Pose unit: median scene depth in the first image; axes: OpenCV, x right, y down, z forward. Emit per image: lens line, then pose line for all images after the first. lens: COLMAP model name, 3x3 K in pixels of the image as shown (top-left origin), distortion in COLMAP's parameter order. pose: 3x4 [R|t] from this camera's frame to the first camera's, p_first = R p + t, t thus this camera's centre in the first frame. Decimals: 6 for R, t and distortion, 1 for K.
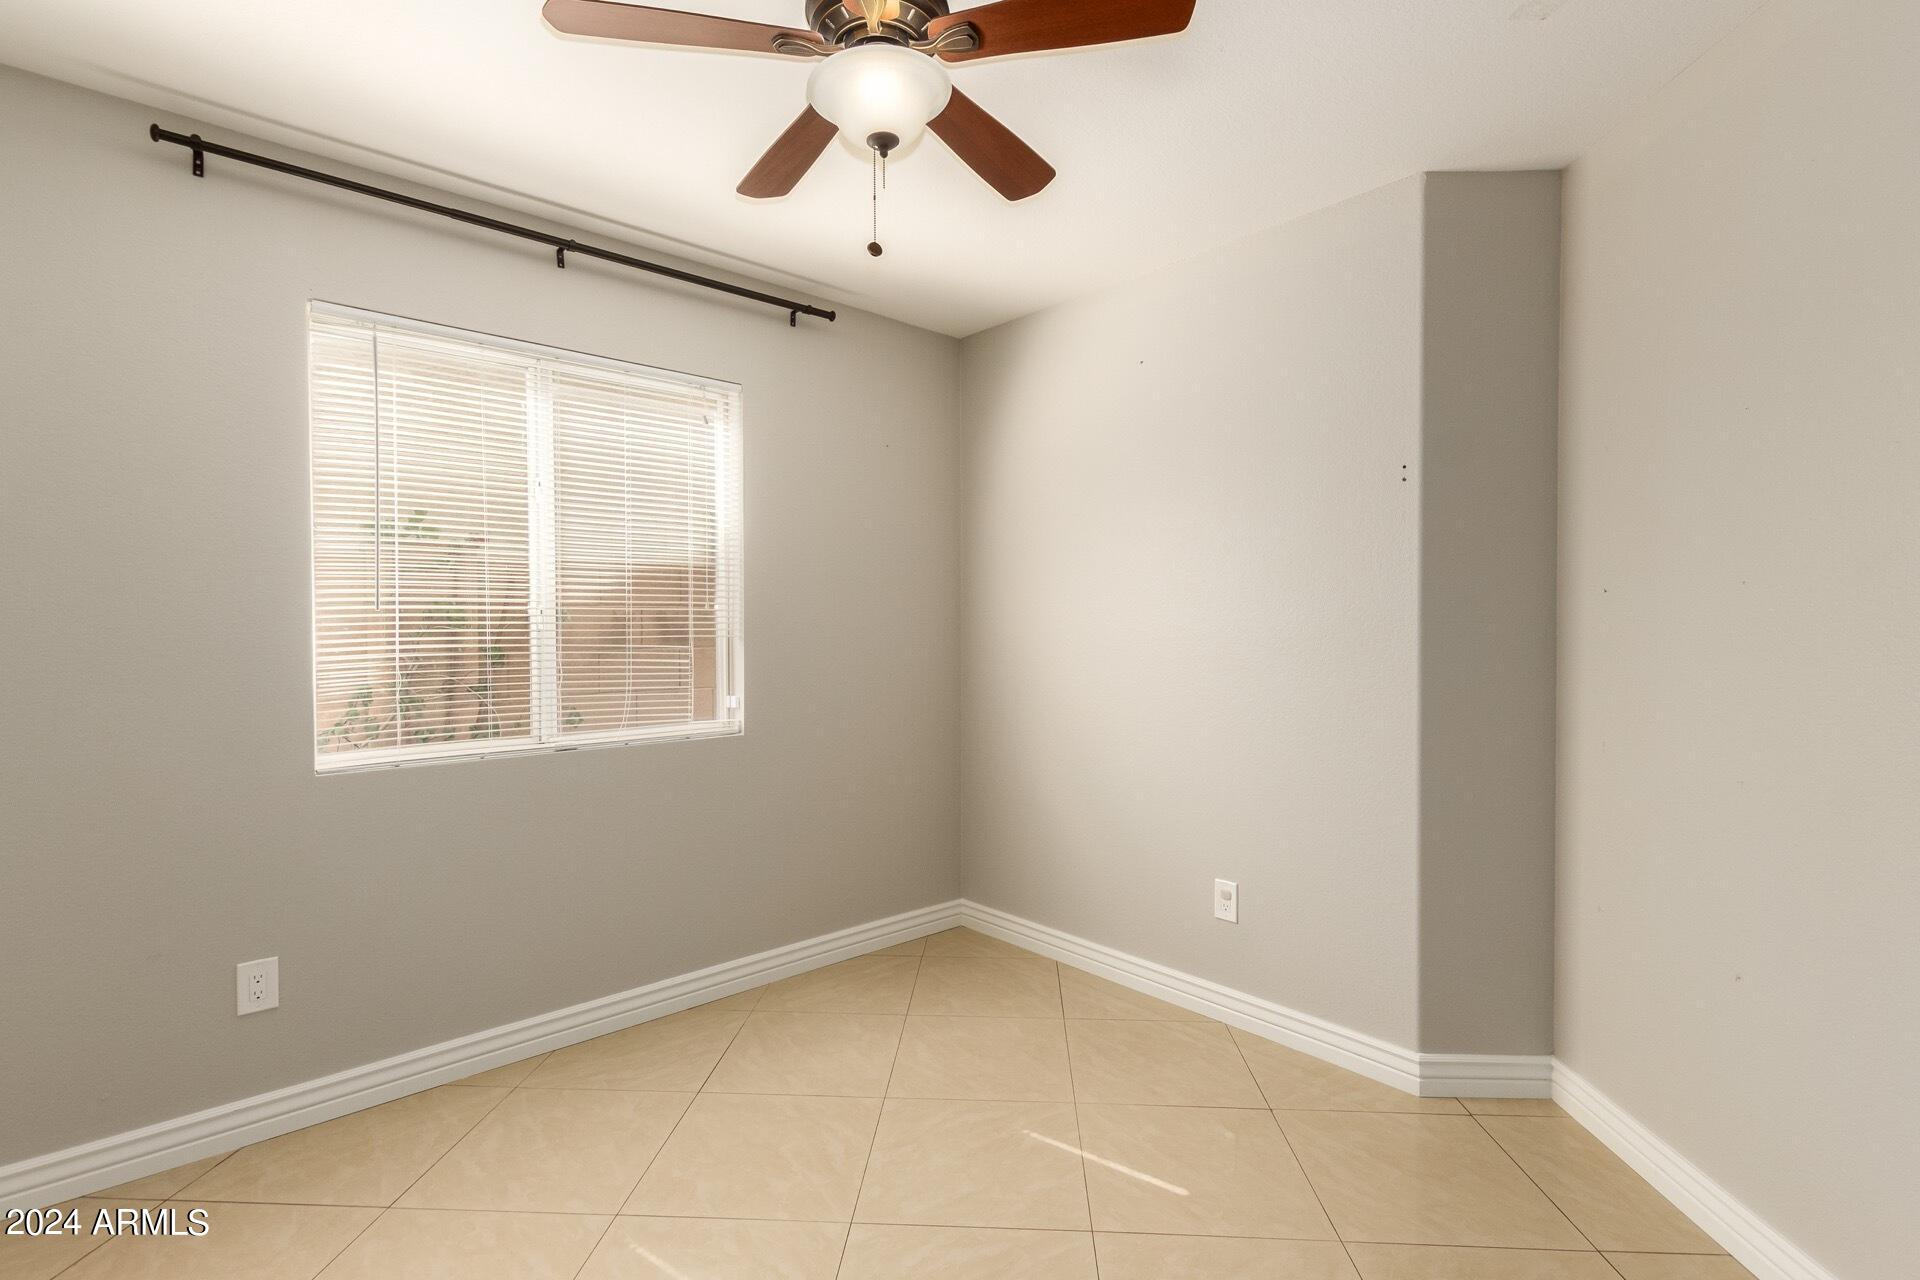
lens RADIAL K [[868.2, 0, 960.2], [0, 868.2, 646.1], [0, 0, 1]] dist [0.007413, -0.003704]
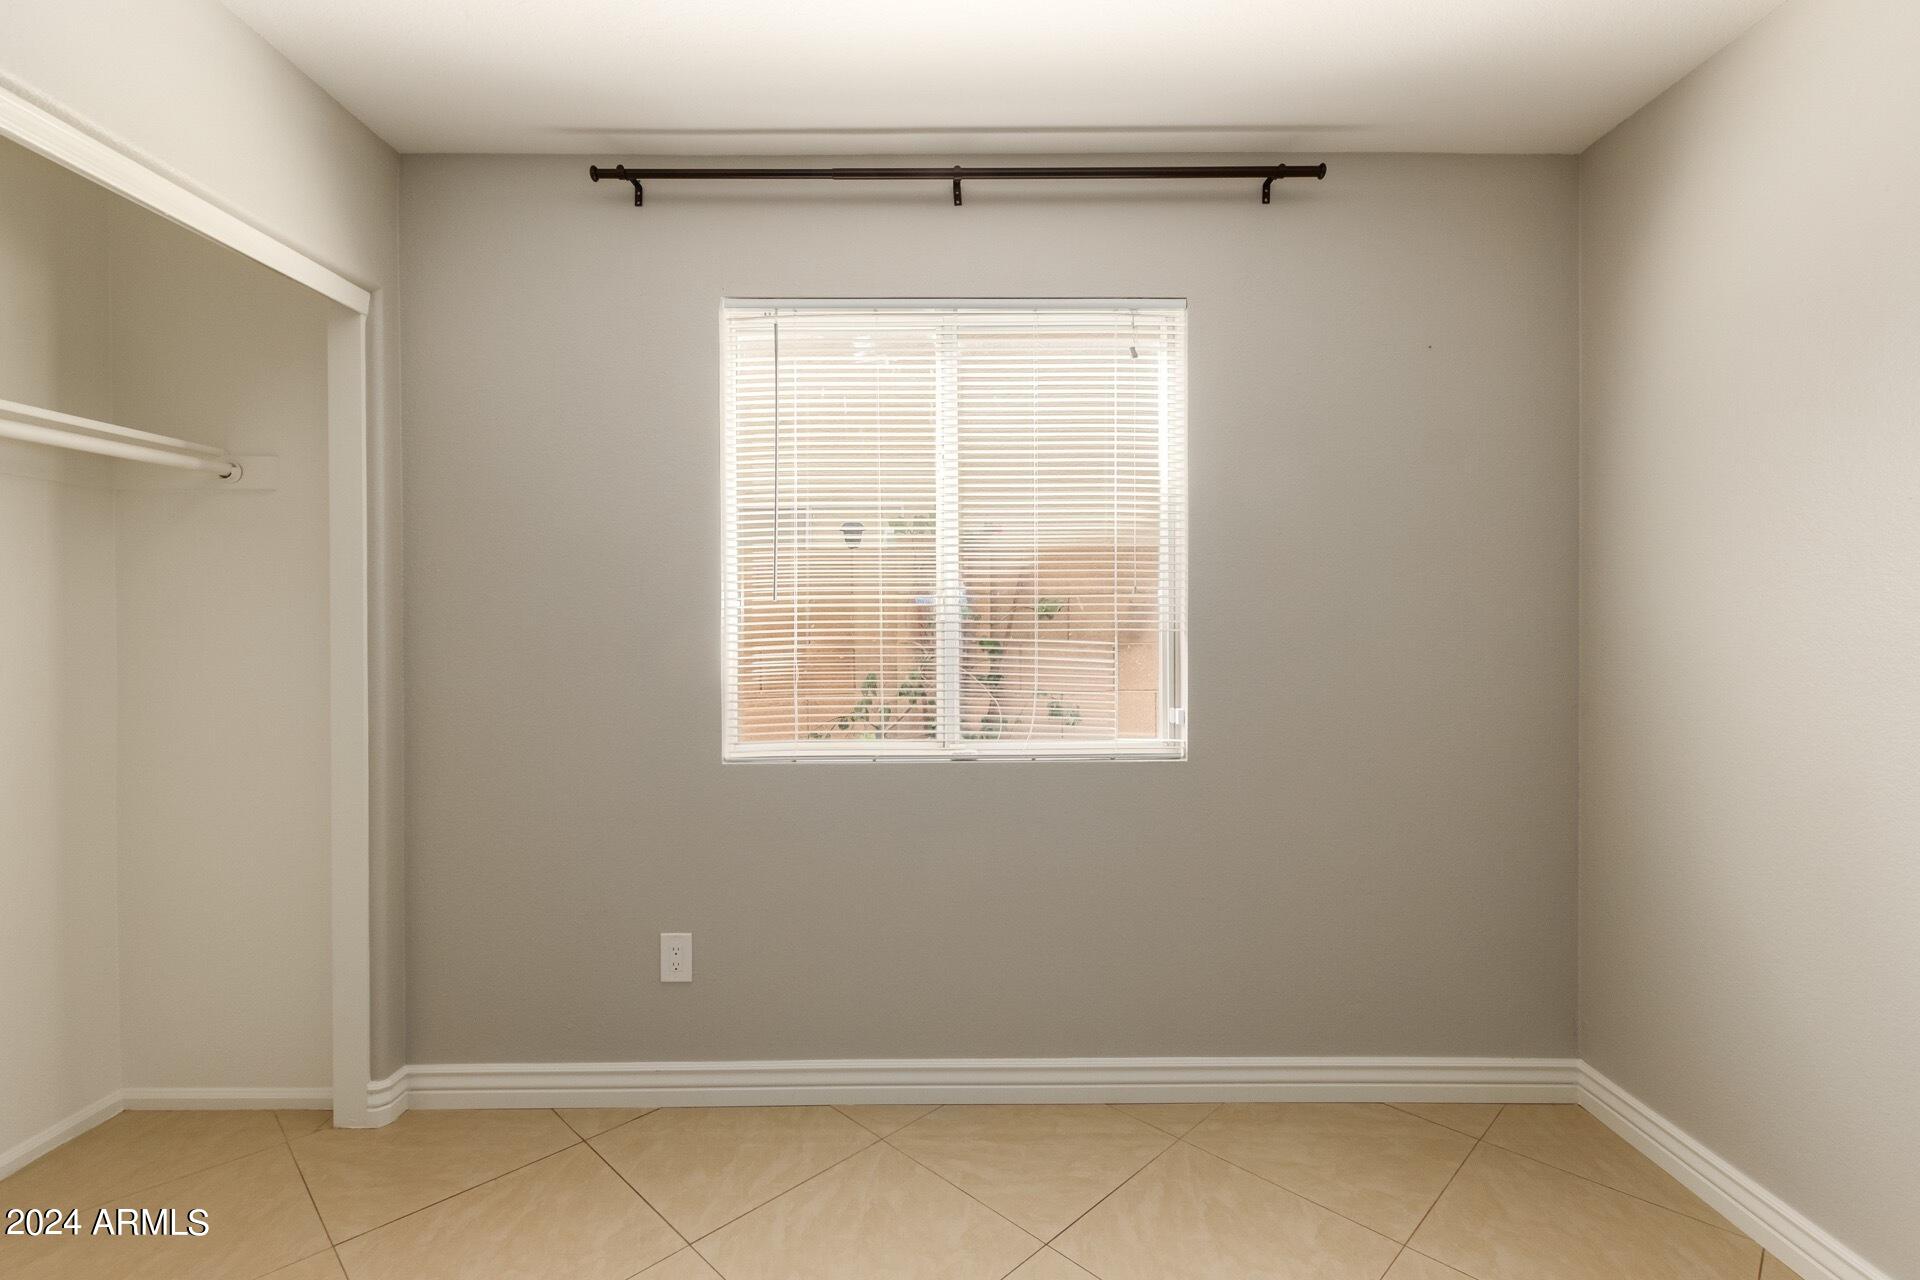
lens RADIAL K [[868.2, 0, 962.3], [0, 868.2, 632.4], [0, 0, 1]] dist [0.007413, -0.003704]
pose [[0.747559, 0.005656, -0.664172, 0.120868], [-0.013920, 0.999878, -0.007152, -0.001496], [0.664050, 0.014591, 0.747546, 0.351203]]
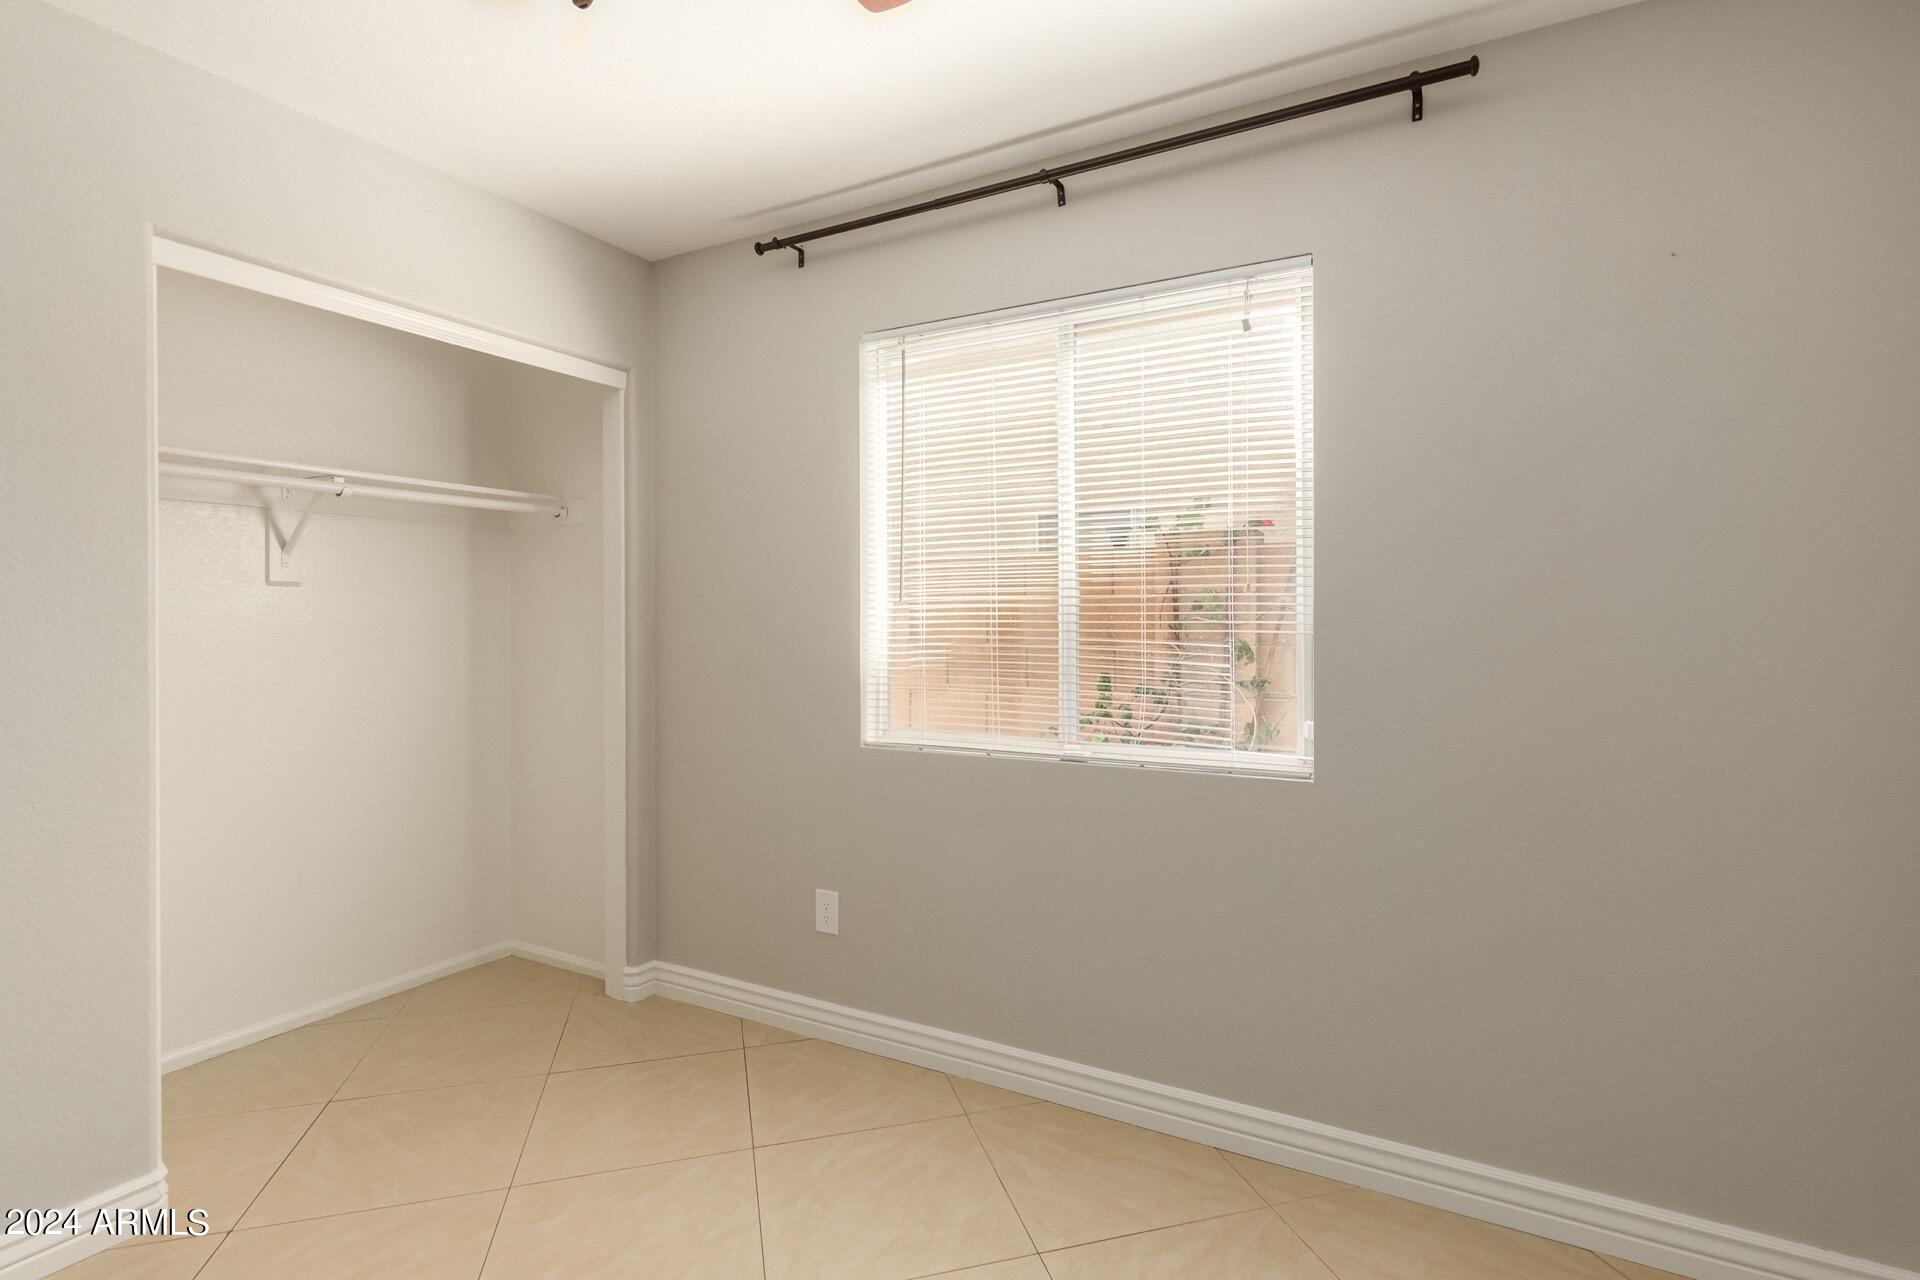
lens RADIAL K [[868.2, 0, 968.7], [0, 868.2, 630.4], [0, 0, 1]] dist [0.007413, -0.003704]
pose [[0.350911, 0.011655, -0.936336, 0.319342], [-0.024706, 0.999690, 0.003185, -0.010391], [0.936083, 0.022016, 0.351090, 0.603269]]
